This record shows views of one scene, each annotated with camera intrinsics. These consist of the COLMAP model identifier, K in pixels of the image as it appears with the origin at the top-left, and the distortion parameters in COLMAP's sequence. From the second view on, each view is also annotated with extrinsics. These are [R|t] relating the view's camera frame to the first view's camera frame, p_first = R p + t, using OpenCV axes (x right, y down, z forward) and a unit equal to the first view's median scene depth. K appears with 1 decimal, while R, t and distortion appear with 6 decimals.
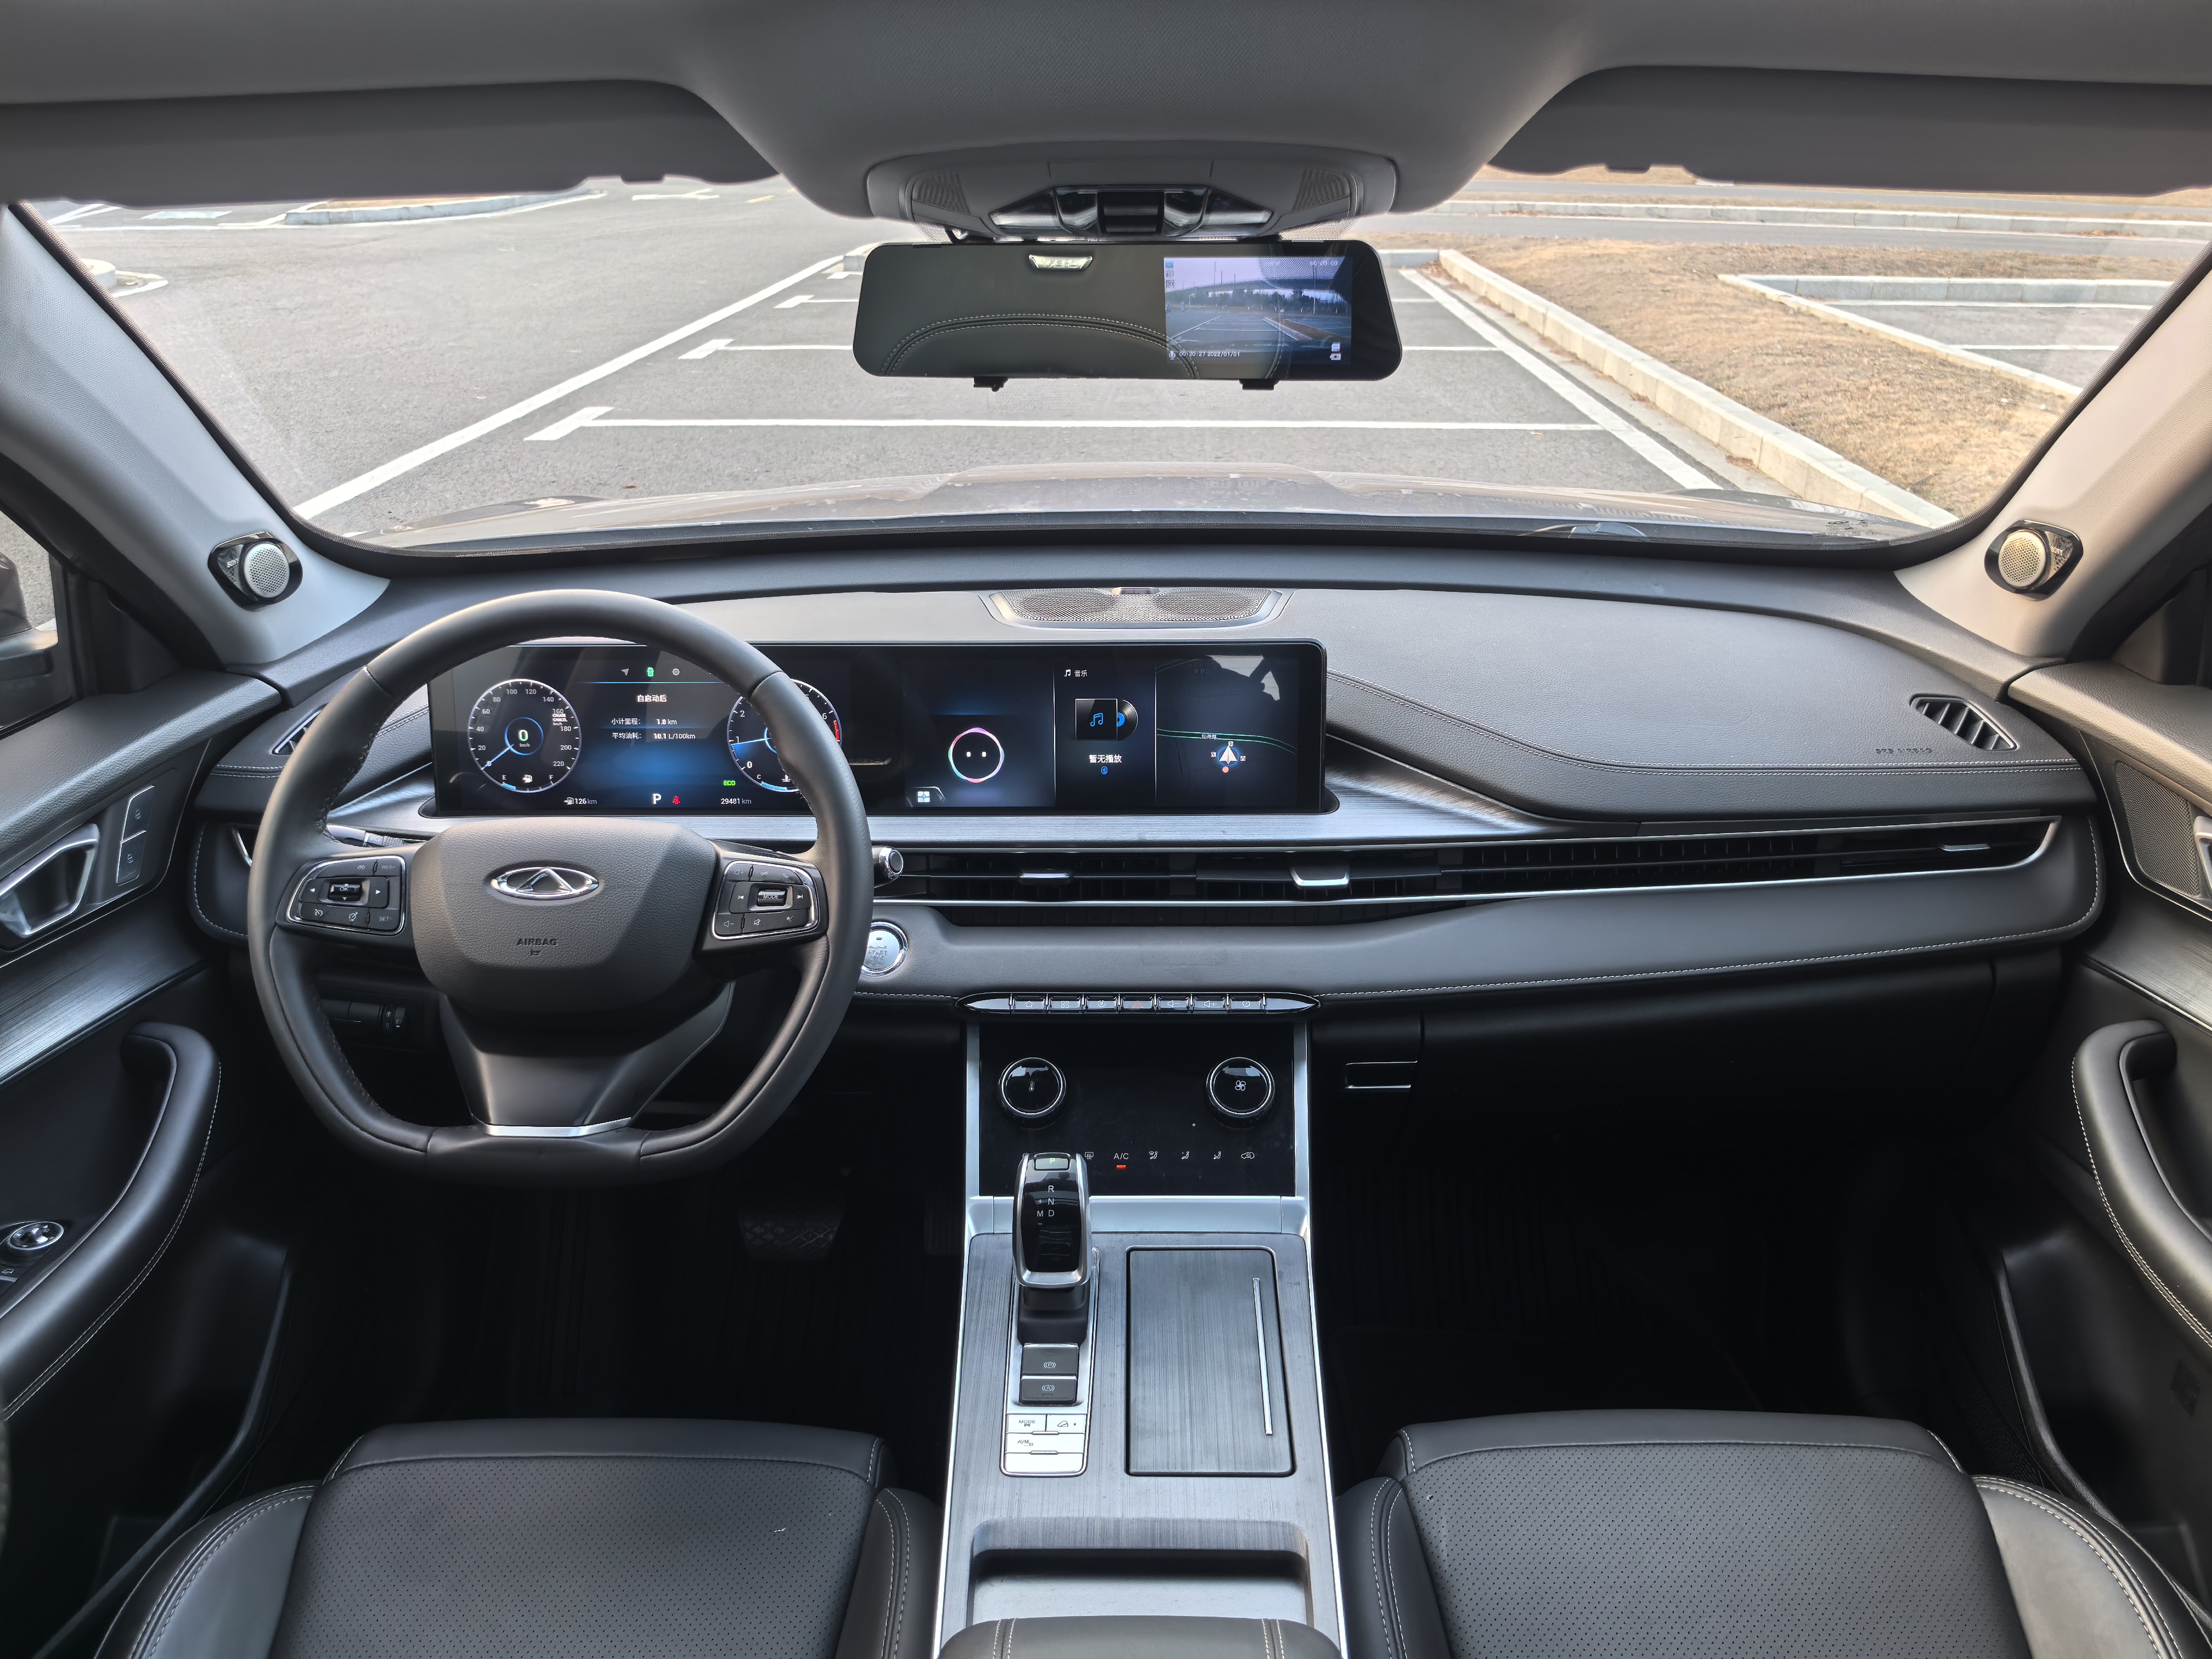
lens RADIAL K [[1729.3, 0, 1063.7], [0, 1729.3, 848.8], [0, 0, 1]] dist [0.057979, -0.064430]
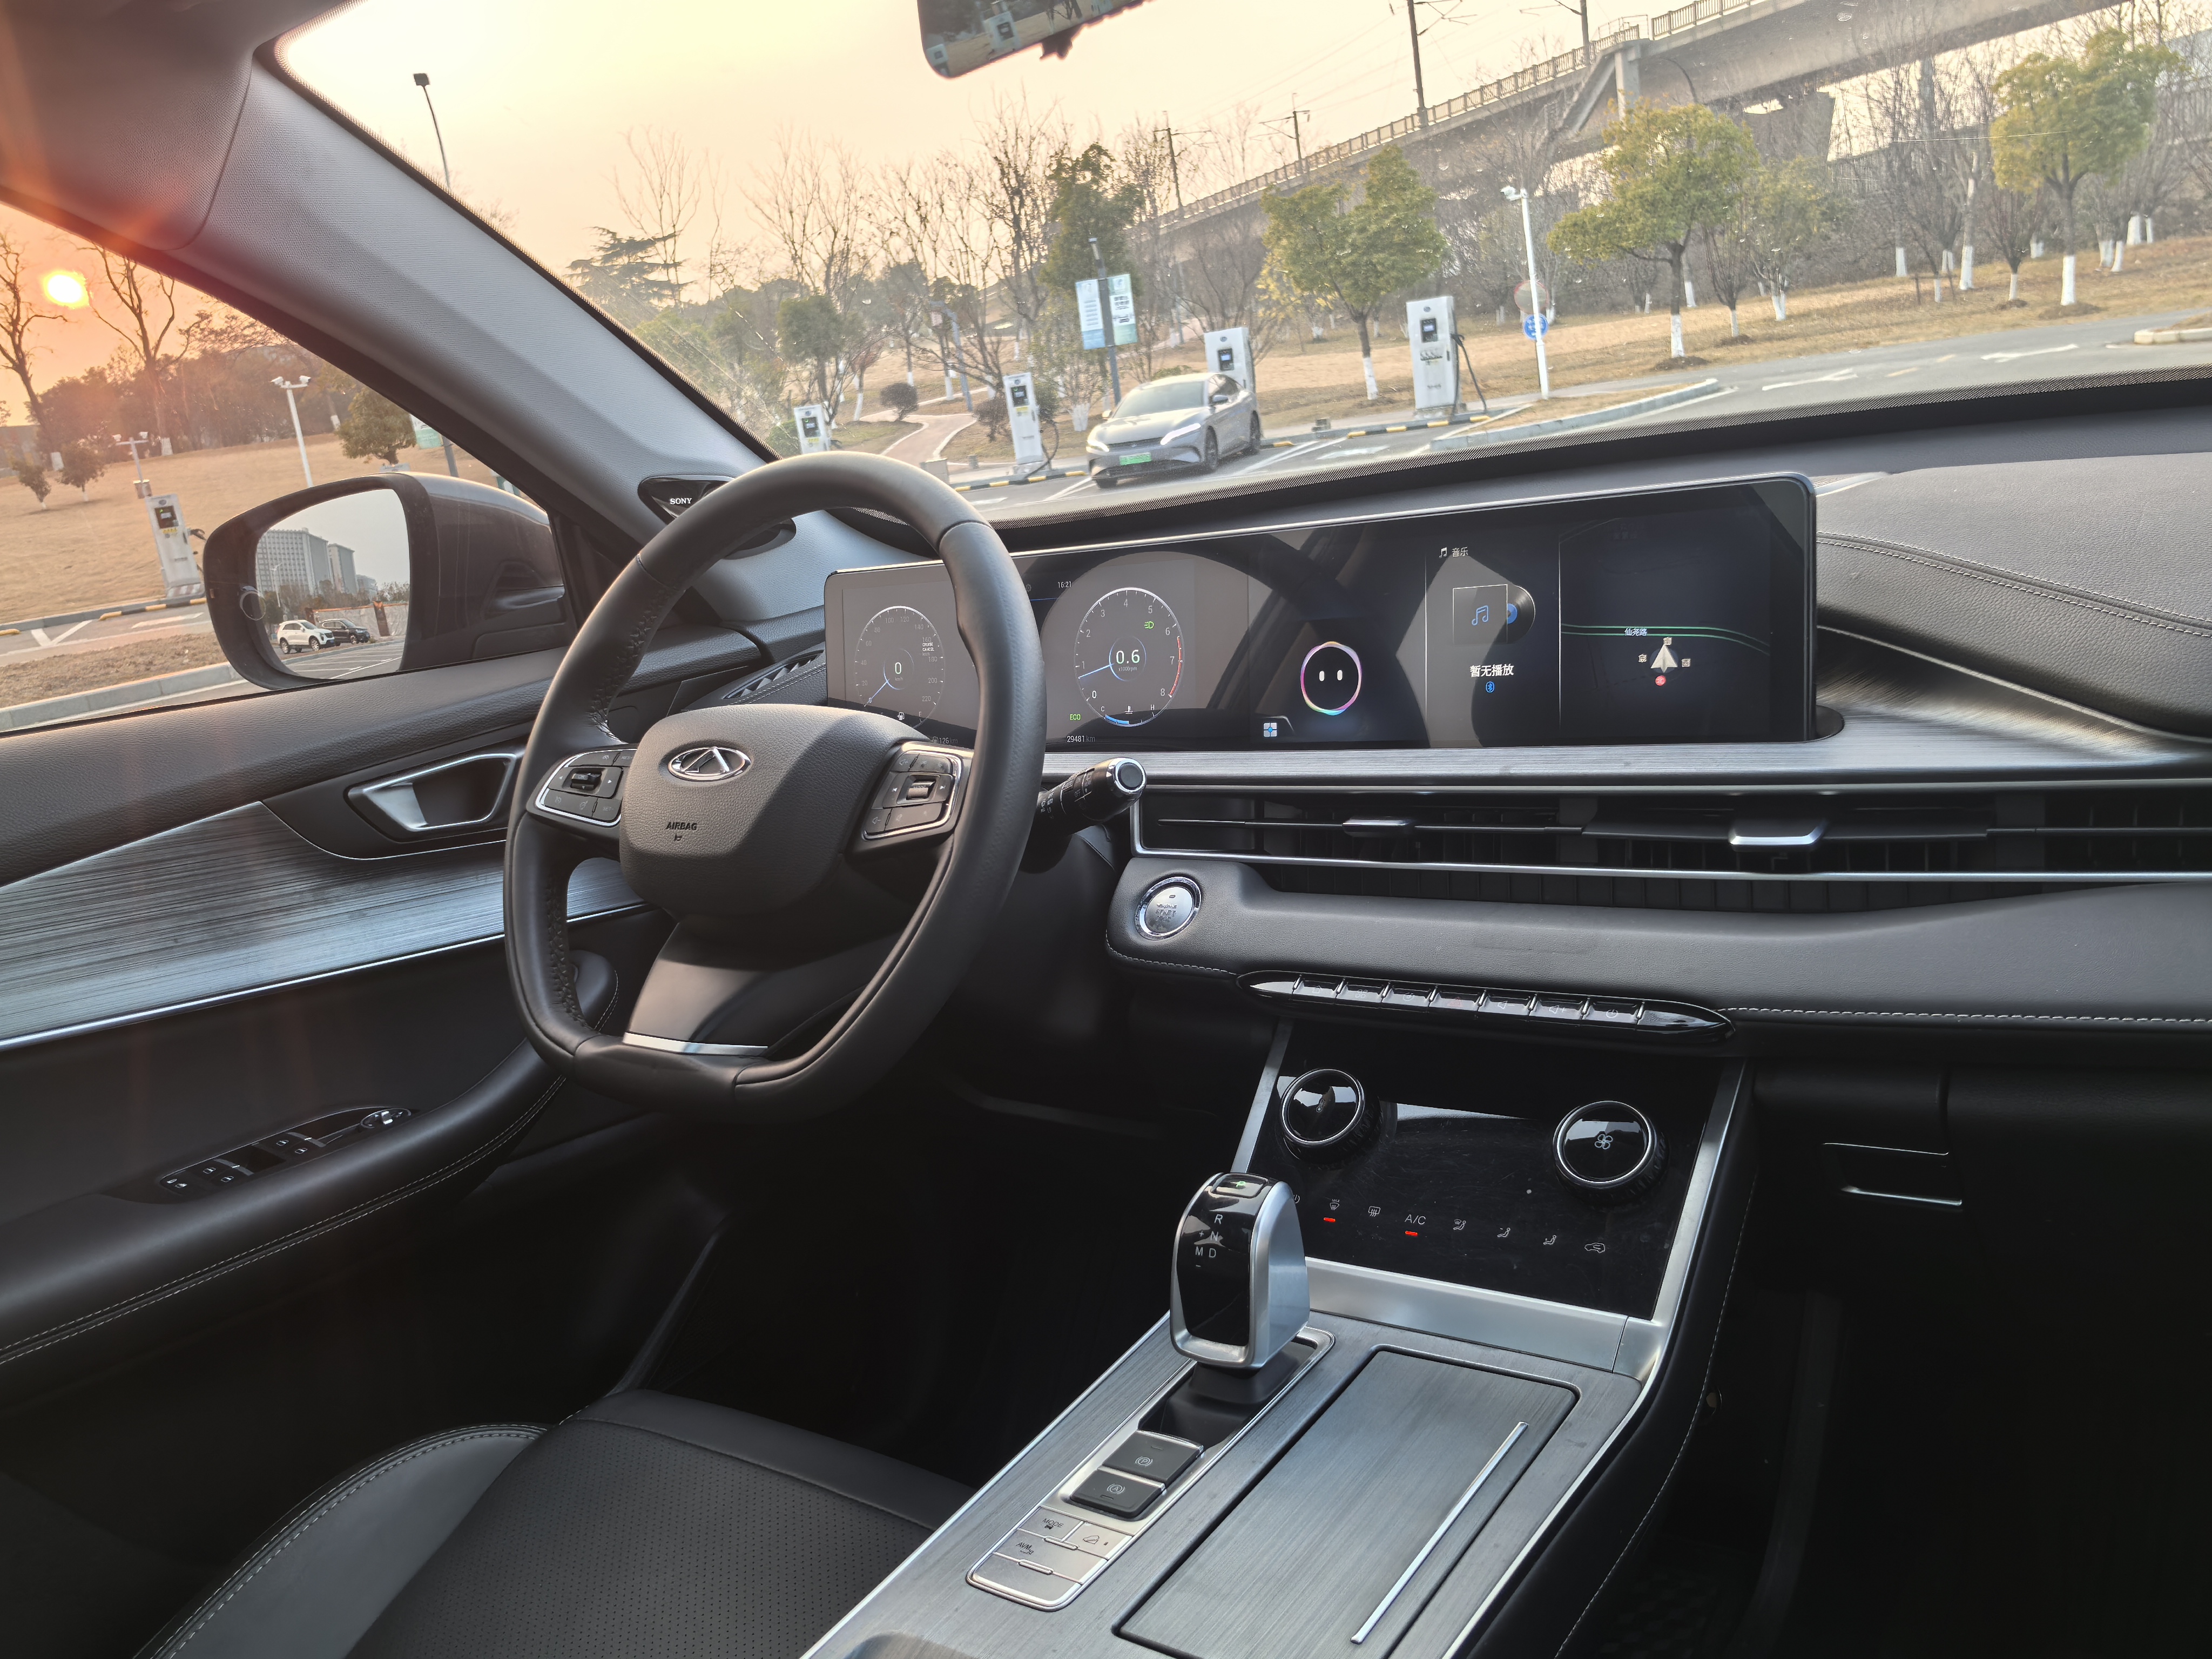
lens RADIAL K [[1729.3, 0, 1063.7], [0, 1729.3, 848.8], [0, 0, 1]] dist [0.057979, -0.064430]
pose [[0.805599, 0.031512, -0.591623, 0.267312], [-0.098464, 0.991818, -0.081248, 0.083393], [0.584222, 0.123707, 0.802111, 0.288019]]
